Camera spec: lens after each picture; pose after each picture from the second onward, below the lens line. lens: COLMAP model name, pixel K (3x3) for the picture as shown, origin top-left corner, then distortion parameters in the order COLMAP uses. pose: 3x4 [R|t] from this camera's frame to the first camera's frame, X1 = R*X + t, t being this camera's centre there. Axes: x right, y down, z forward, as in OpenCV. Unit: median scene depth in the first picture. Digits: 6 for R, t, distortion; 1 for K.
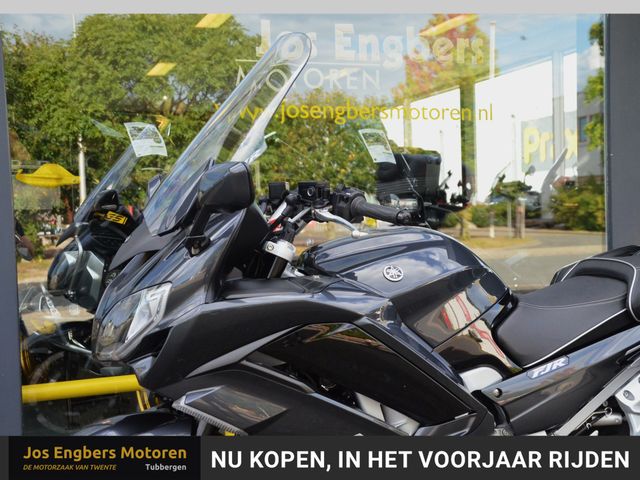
lens RADIAL K [[927.1, 0, 338.4], [0, 927.1, 241.1], [0, 0, 1]] dist [0.116747, 0.364240]
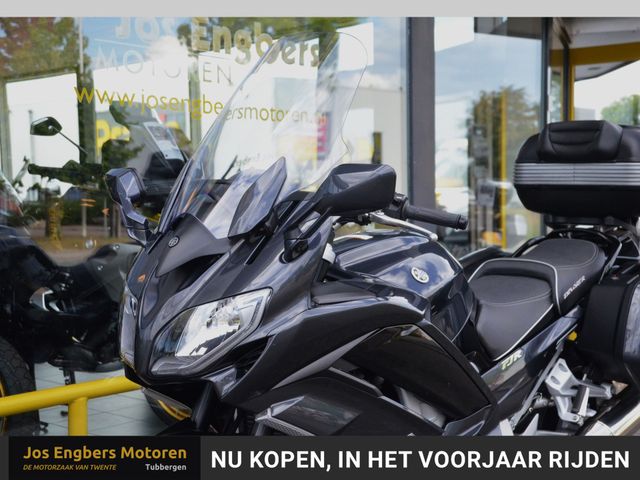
lens RADIAL K [[963.1, 0, 353.8], [0, 963.1, 240.4], [0, 0, 1]] dist [0.179096, 0.046871]
pose [[0.888876, 0.001736, 0.458144, -0.454972], [-0.001625, 0.999998, -0.000636, -0.002943], [-0.458145, -0.000179, 0.888878, 0.076110]]
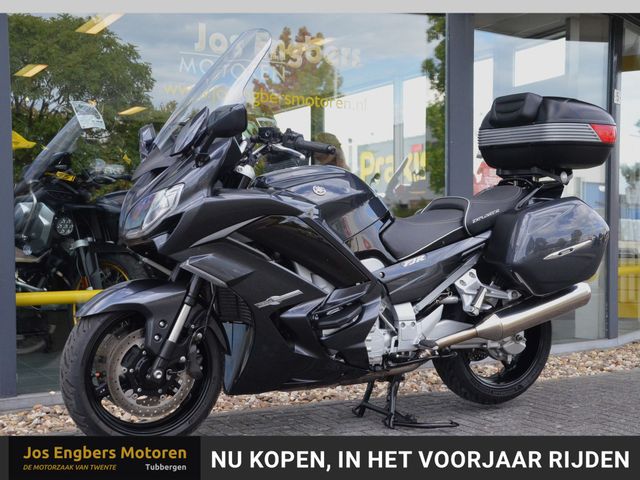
lens RADIAL K [[935.8, 0, 320.0], [0, 935.8, 240.0], [0, 0, 1]] dist [0.104133, 0.125808]
pose [[0.987195, 0.024893, 0.157561, -0.164393], [-0.020545, 0.999363, -0.029167, 0.147414], [-0.158187, 0.025557, 0.987078, -0.470097]]
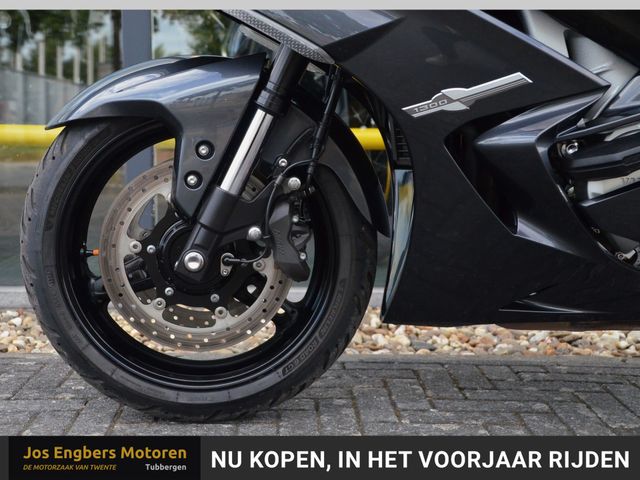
lens RADIAL K [[981.0, 0, 305.5], [0, 981.0, 241.5], [0, 0, 1]] dist [0.181881, 0.073368]
pose [[0.944805, 0.074648, -0.319016, 0.091894], [-0.050819, 0.995304, 0.082388, 0.234876], [0.323668, -0.061628, 0.944162, 0.309450]]
